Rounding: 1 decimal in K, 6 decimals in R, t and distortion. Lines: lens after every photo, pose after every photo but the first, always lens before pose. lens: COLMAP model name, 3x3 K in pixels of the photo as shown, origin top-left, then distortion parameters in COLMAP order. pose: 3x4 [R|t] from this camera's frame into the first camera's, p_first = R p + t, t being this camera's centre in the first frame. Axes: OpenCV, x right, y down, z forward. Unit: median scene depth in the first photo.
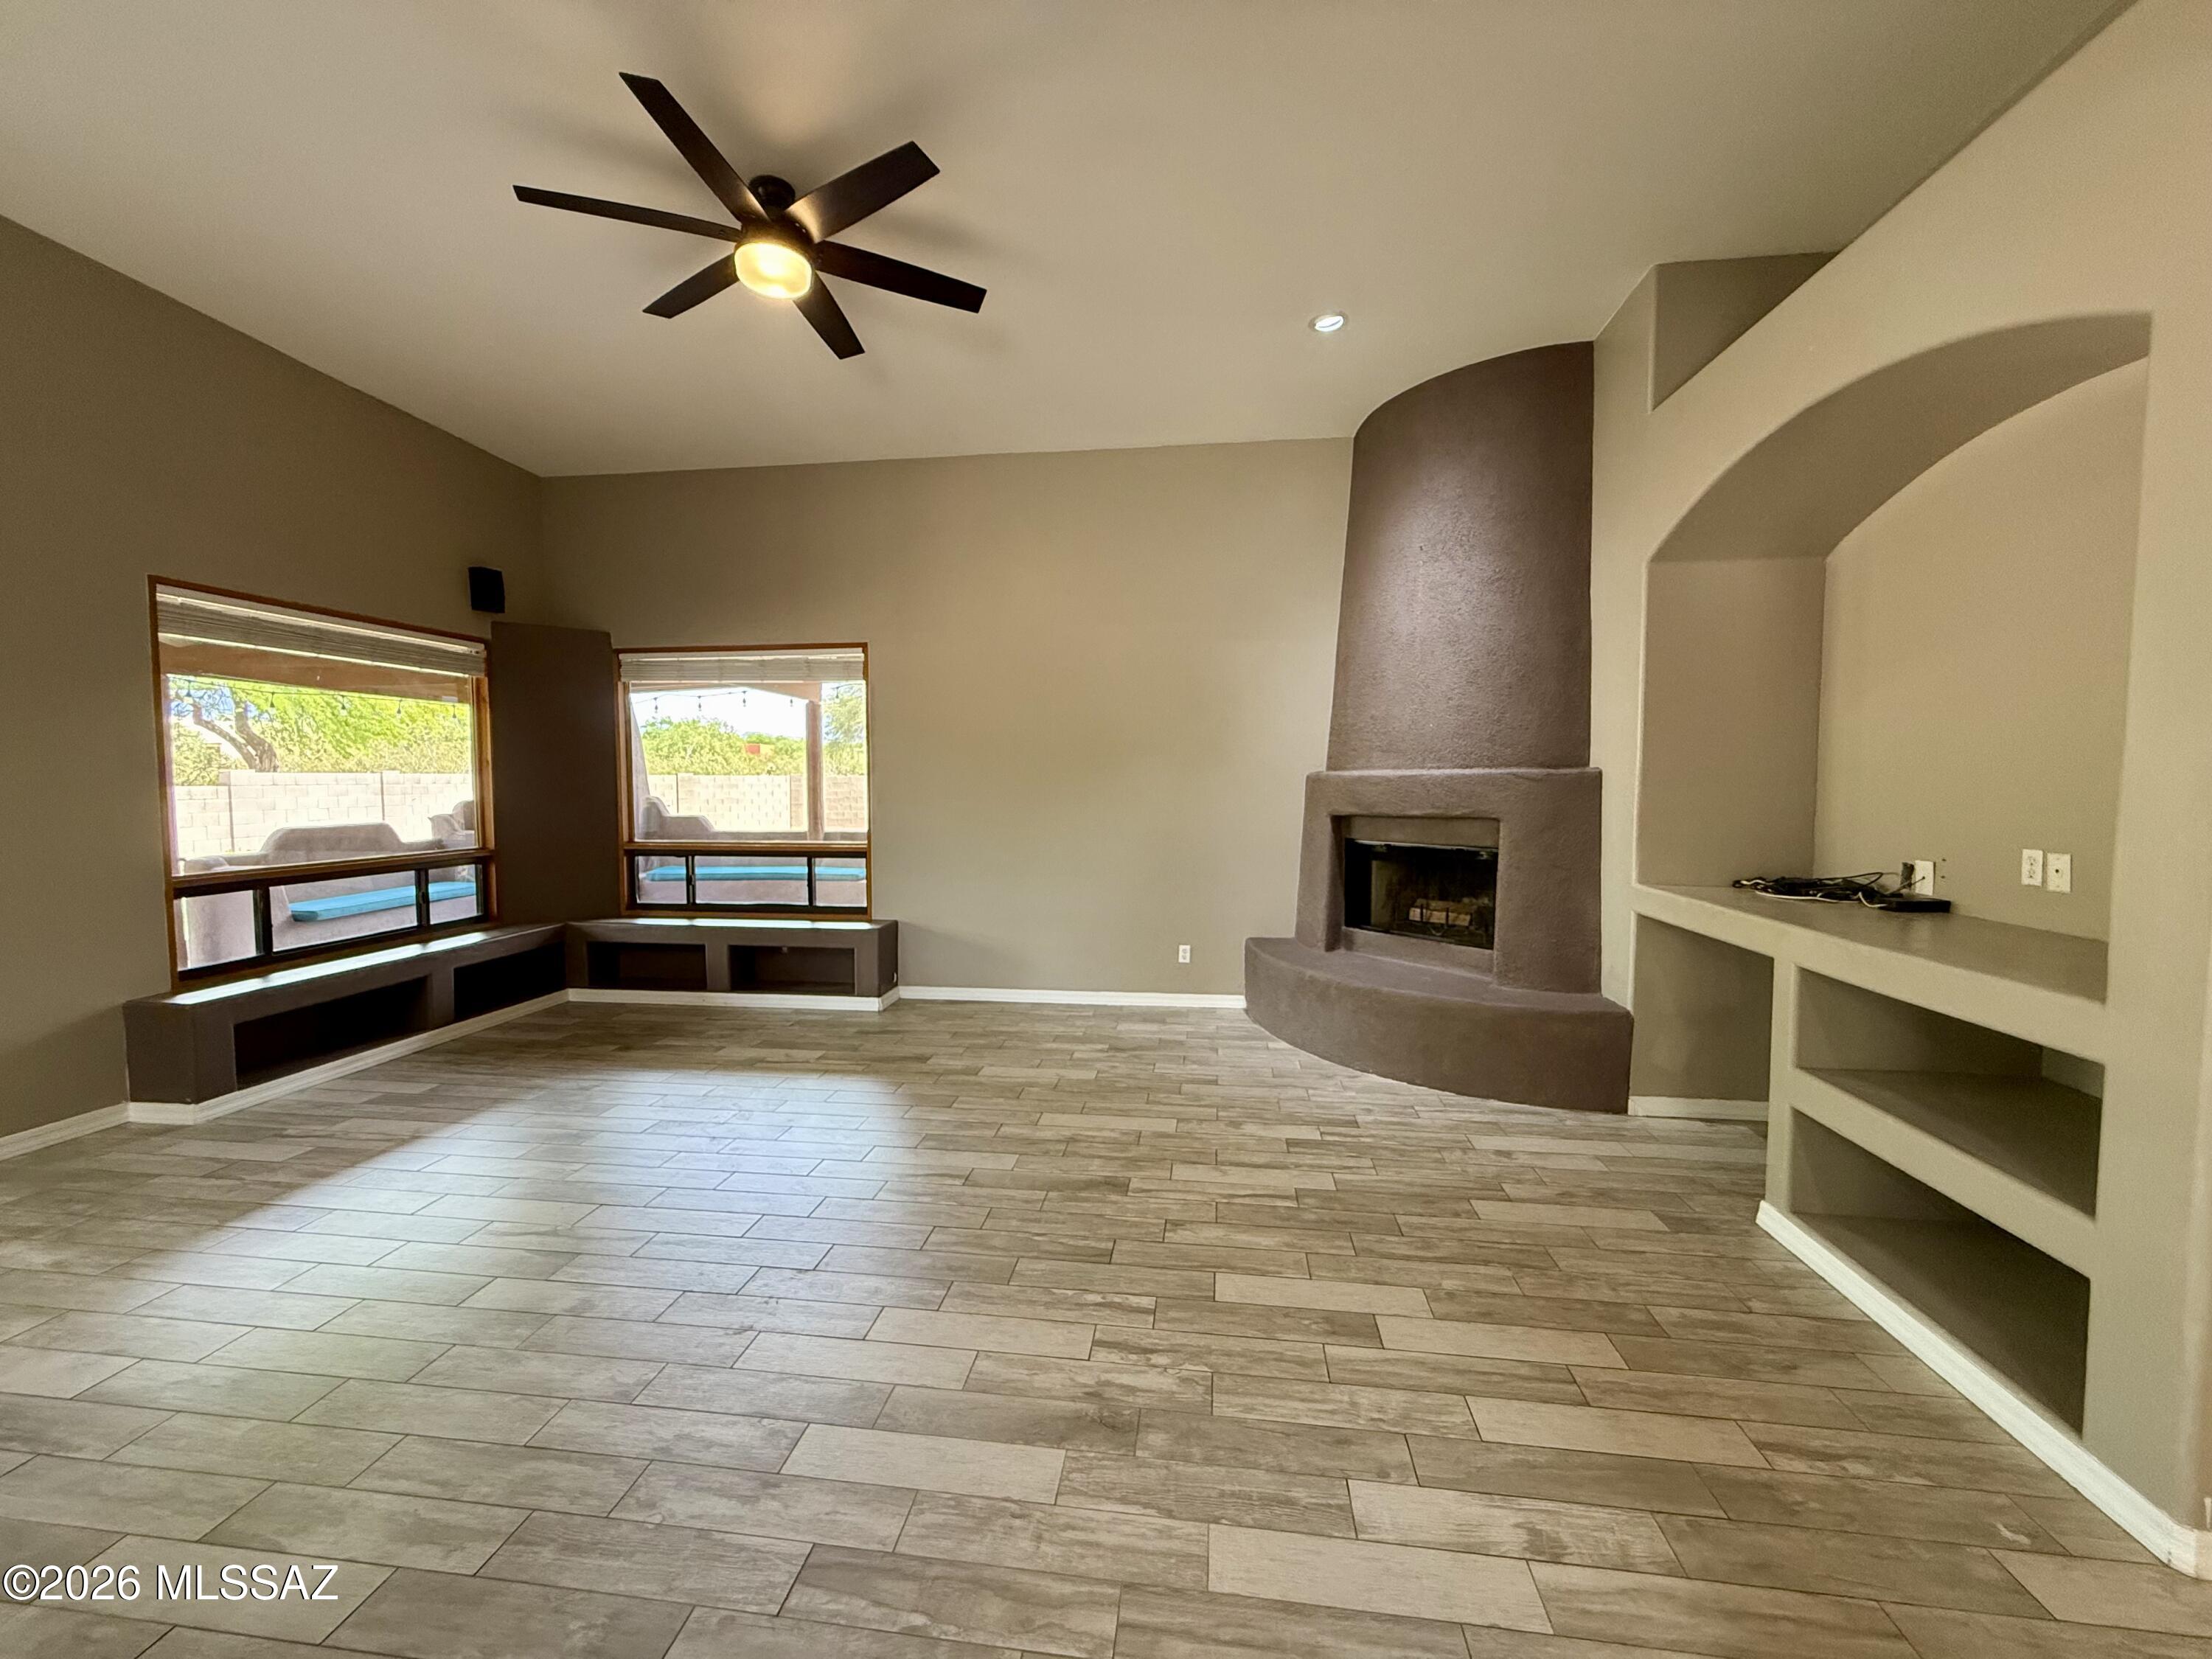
lens RADIAL K [[882.8, 0, 1100.6], [0, 882.8, 829.9], [0, 0, 1]] dist [-0.000998, 0.001285]
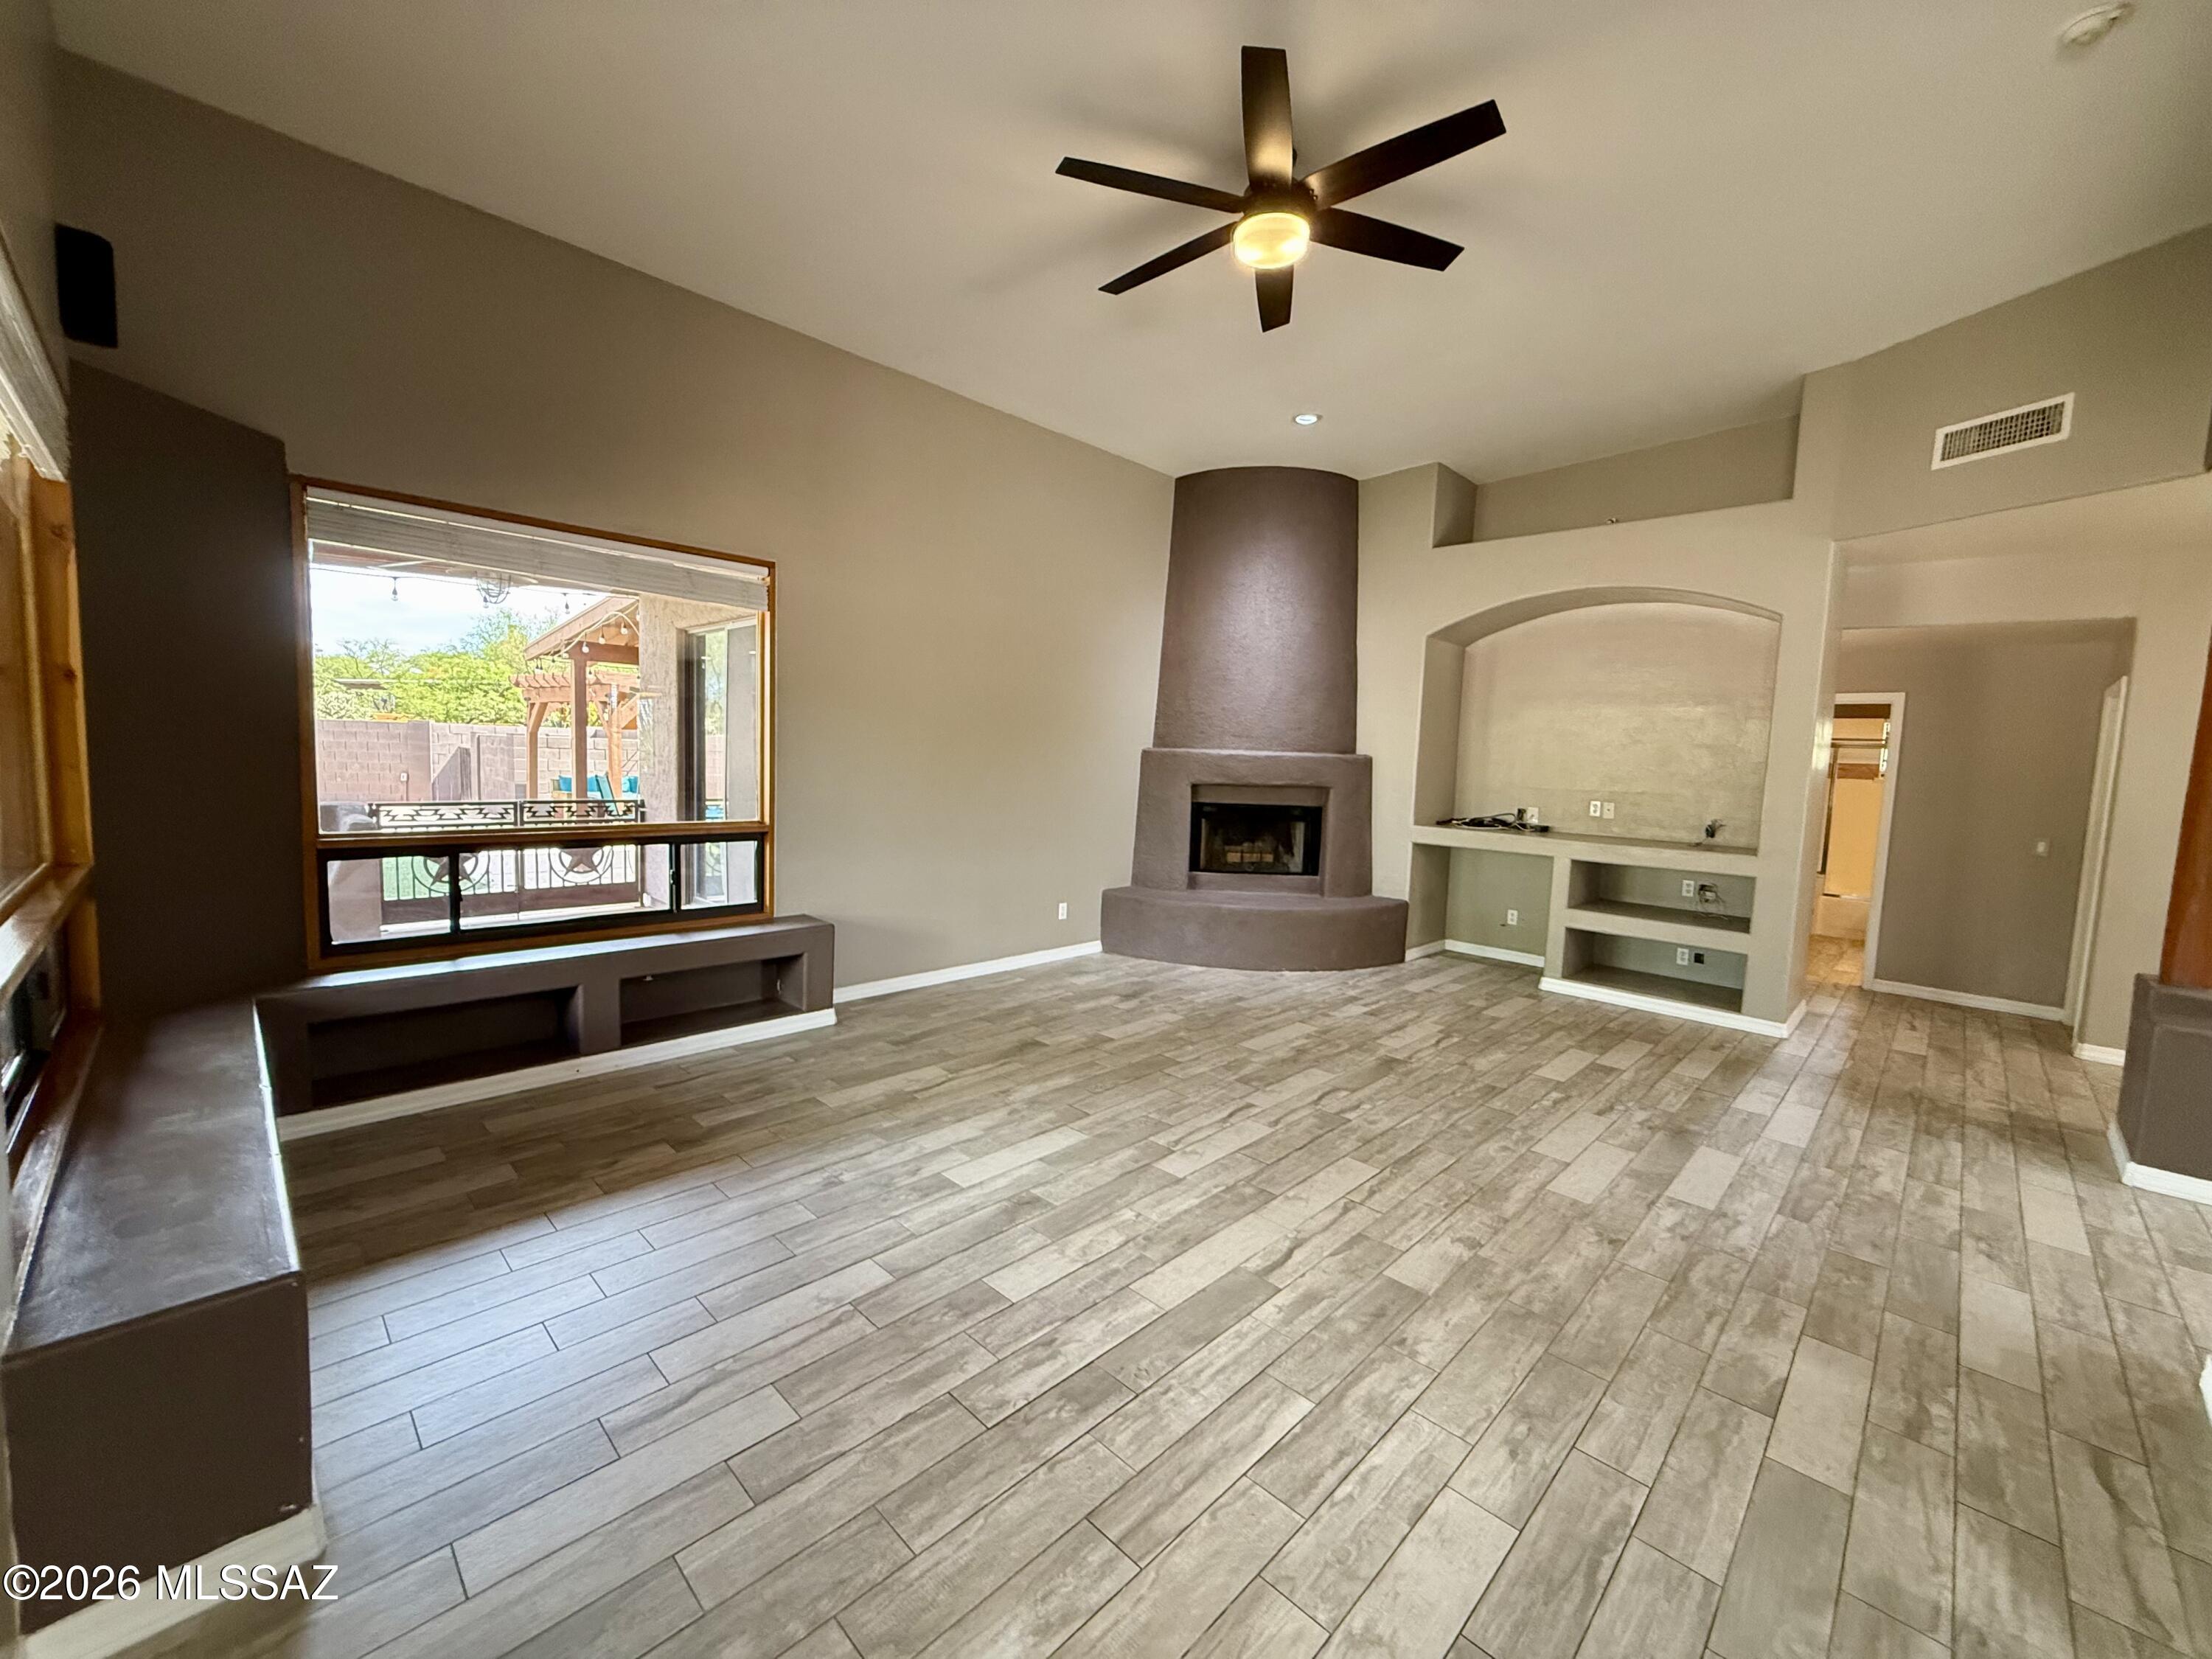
lens RADIAL K [[882.8, 0, 1097.2], [0, 882.8, 828.2], [0, 0, 1]] dist [-0.000998, 0.001285]
pose [[0.603395, -0.044600, 0.796194, -1.038712], [0.009130, 0.998756, 0.049027, -0.020743], [-0.797390, -0.022314, 0.603051, 0.432435]]
